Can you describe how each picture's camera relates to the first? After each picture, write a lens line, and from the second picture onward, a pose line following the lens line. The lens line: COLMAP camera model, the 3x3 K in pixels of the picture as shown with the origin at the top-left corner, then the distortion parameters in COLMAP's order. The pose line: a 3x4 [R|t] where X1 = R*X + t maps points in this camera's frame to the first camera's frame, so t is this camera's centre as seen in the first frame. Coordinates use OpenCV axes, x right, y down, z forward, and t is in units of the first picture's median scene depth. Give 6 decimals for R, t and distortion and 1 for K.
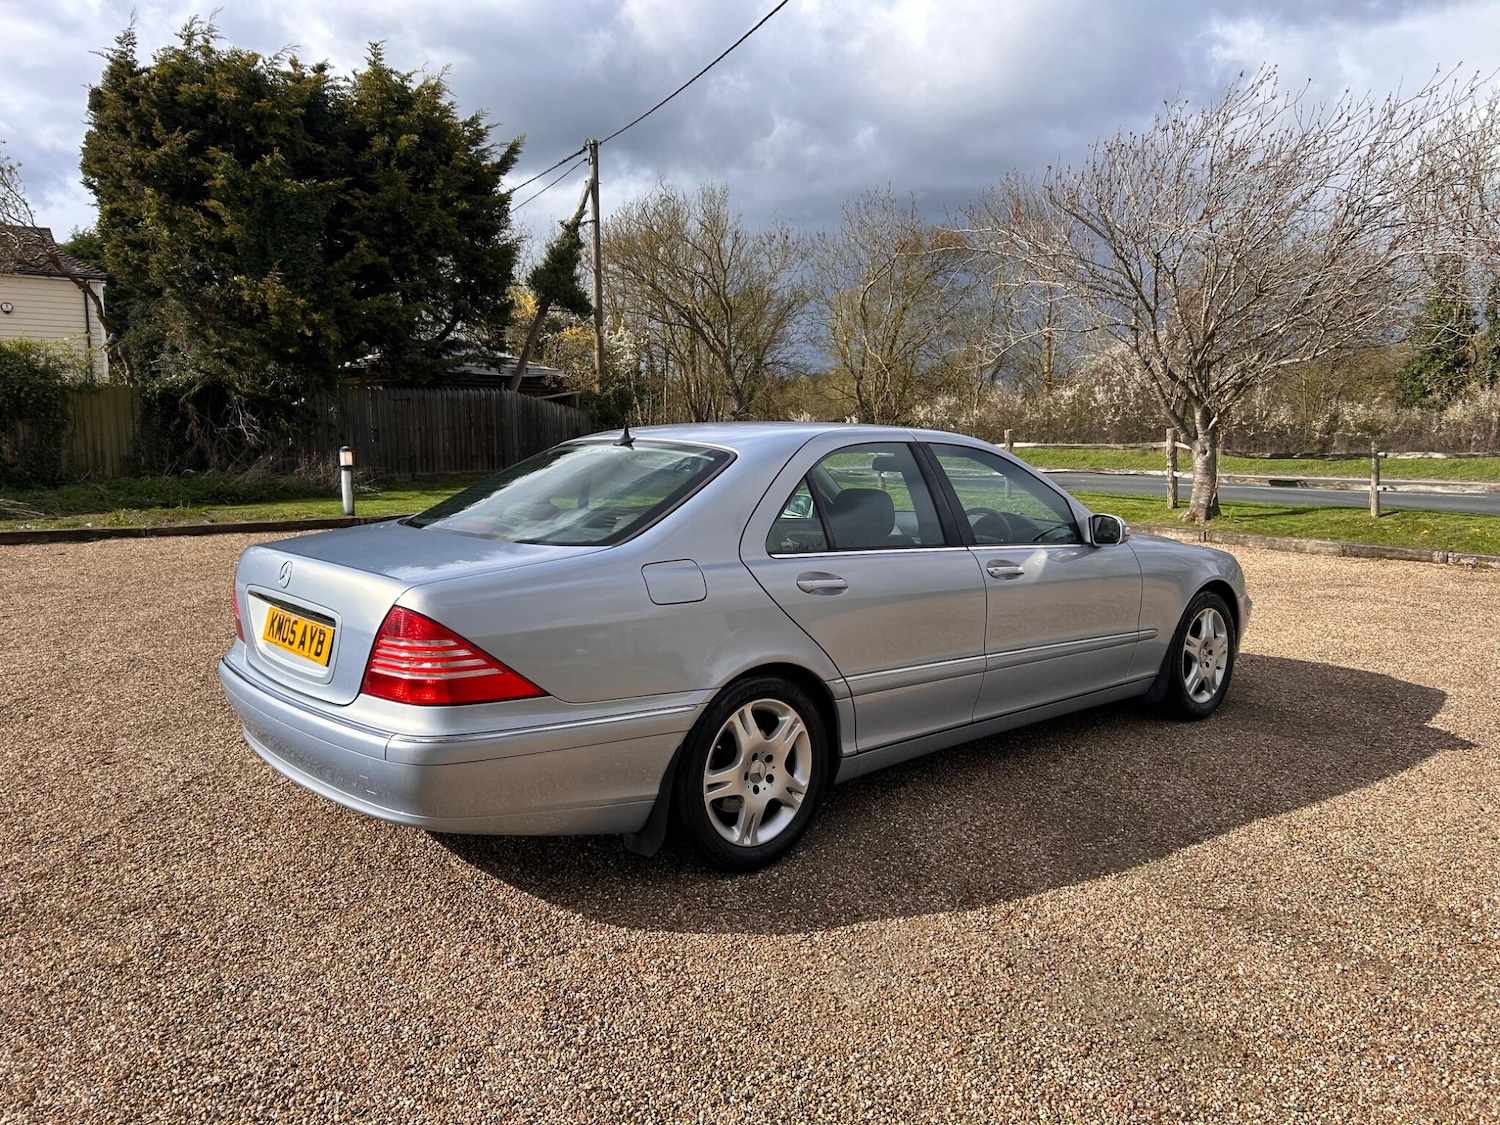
lens RADIAL K [[1124.5, 0, 760.1], [0, 1124.5, 558.6], [0, 0, 1]] dist [0.053999, -0.057664]
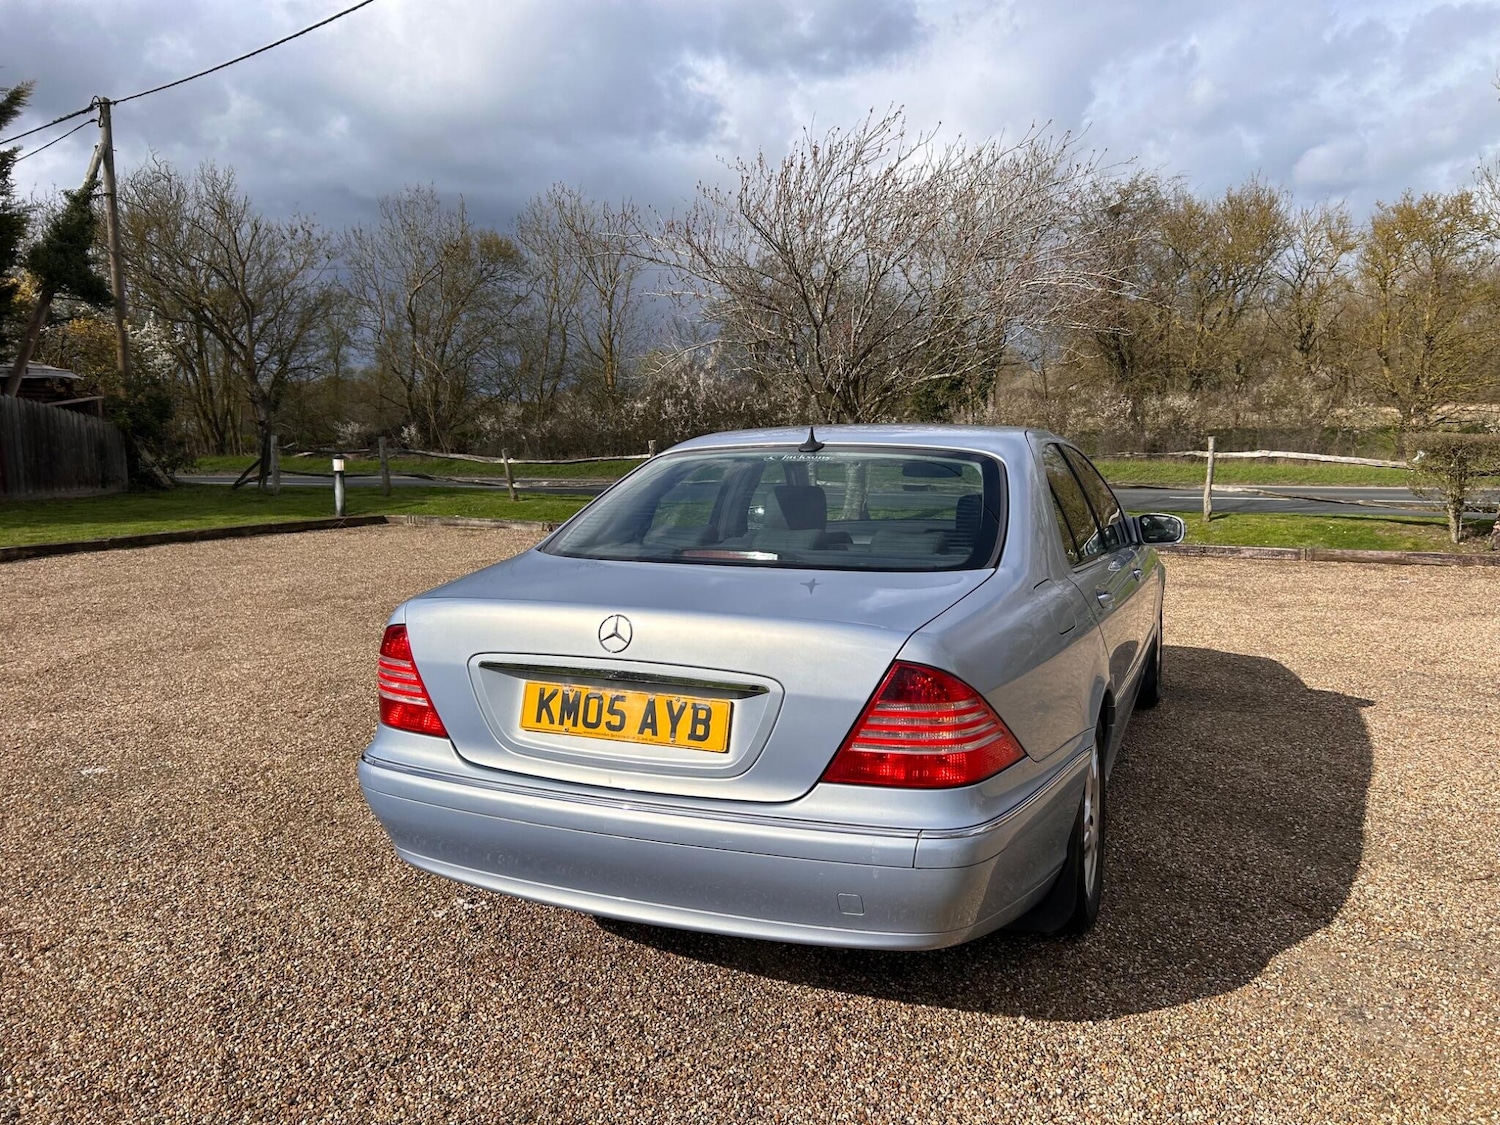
lens RADIAL K [[1124.5, 0, 760.9], [0, 1124.5, 563.4], [0, 0, 1]] dist [0.053999, -0.057664]
pose [[0.904424, -0.053861, 0.423221, -0.102508], [0.056697, 0.998374, 0.005896, -0.004721], [-0.422851, 0.018663, 0.906007, 0.050494]]
